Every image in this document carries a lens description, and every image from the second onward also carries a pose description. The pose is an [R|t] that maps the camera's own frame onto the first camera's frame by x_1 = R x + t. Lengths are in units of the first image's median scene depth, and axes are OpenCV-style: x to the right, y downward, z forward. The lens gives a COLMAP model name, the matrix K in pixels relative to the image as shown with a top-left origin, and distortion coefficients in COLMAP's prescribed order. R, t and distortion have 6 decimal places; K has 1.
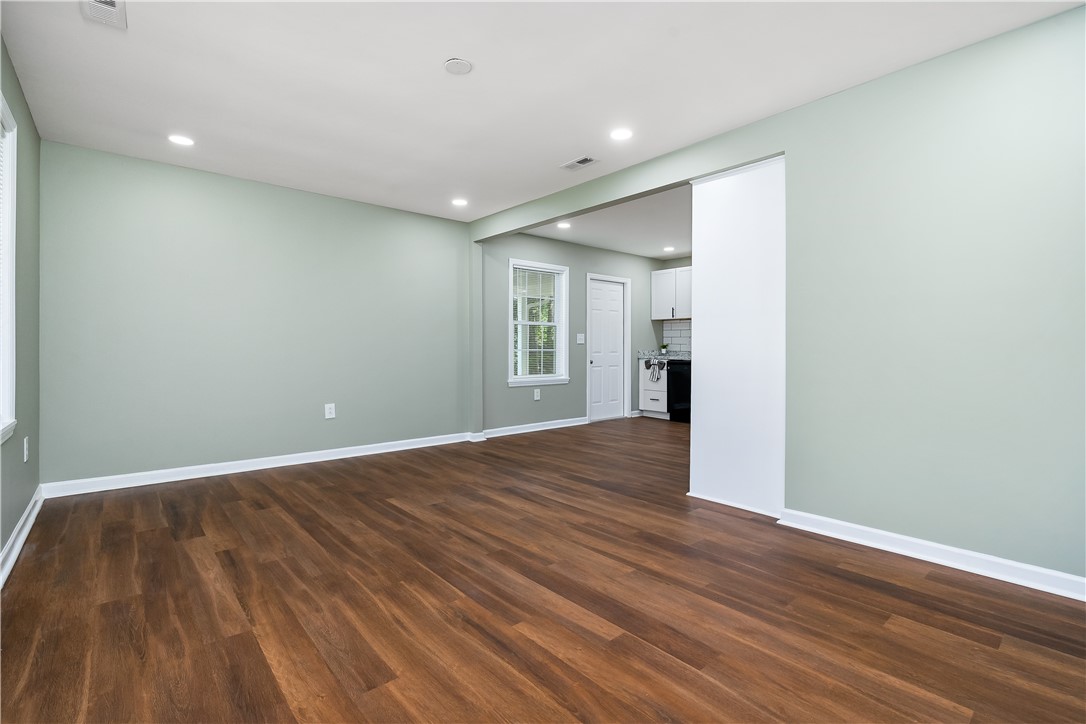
lens RADIAL K [[493.5, 0, 546.6], [0, 493.5, 354.6], [0, 0, 1]] dist [-0.010859, 0.000100]
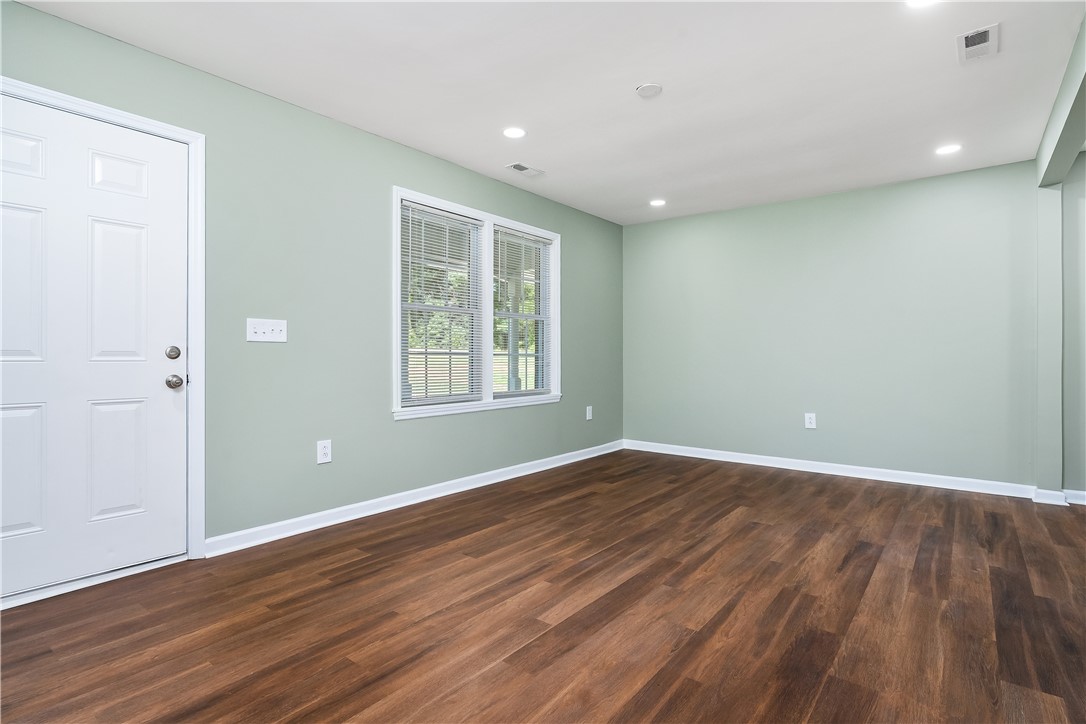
lens RADIAL K [[542.0, 0, 543.0], [0, 542.0, 362.0], [0, 0, 1]] dist [-0.008977, -0.000613]
pose [[0.187989, 0.010618, -0.982114, 0.761333], [-0.012020, 0.999892, 0.008510, -0.002210], [0.982098, 0.010206, 0.188096, 0.451489]]
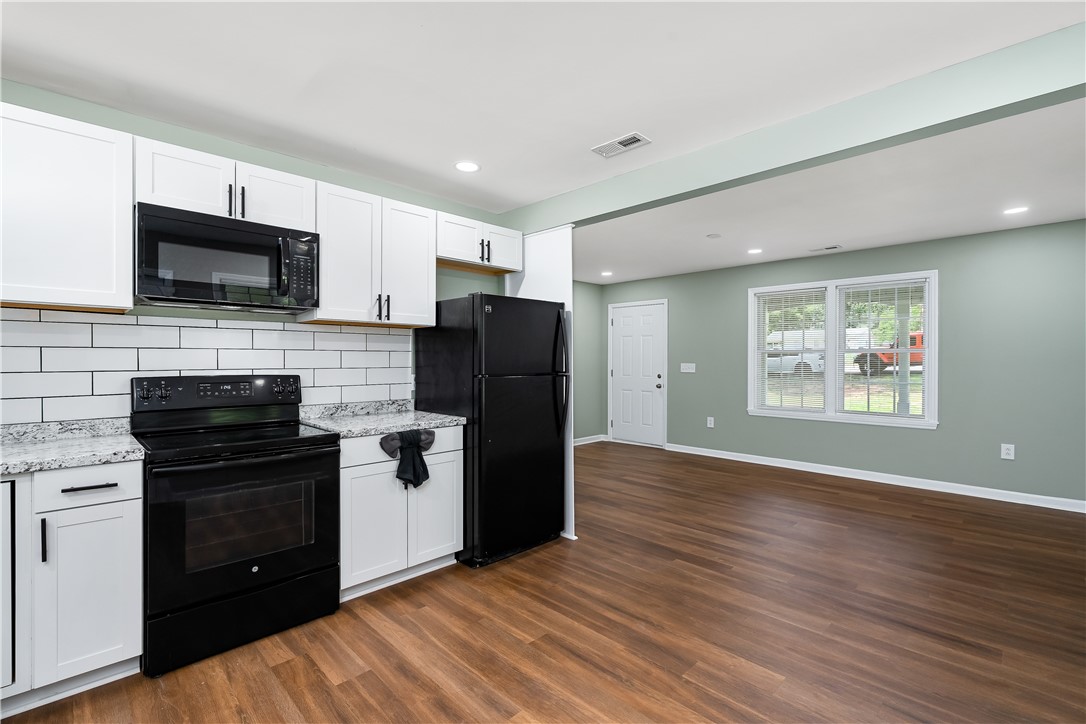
lens RADIAL K [[493.5, 0, 546.6], [0, 493.5, 354.6], [0, 0, 1]] dist [-0.010859, 0.000100]
pose [[-0.997508, -0.001631, -0.070528, 0.491595], [-0.001884, 0.999992, 0.003523, -0.113156], [0.070522, 0.003647, -0.997504, 2.344441]]
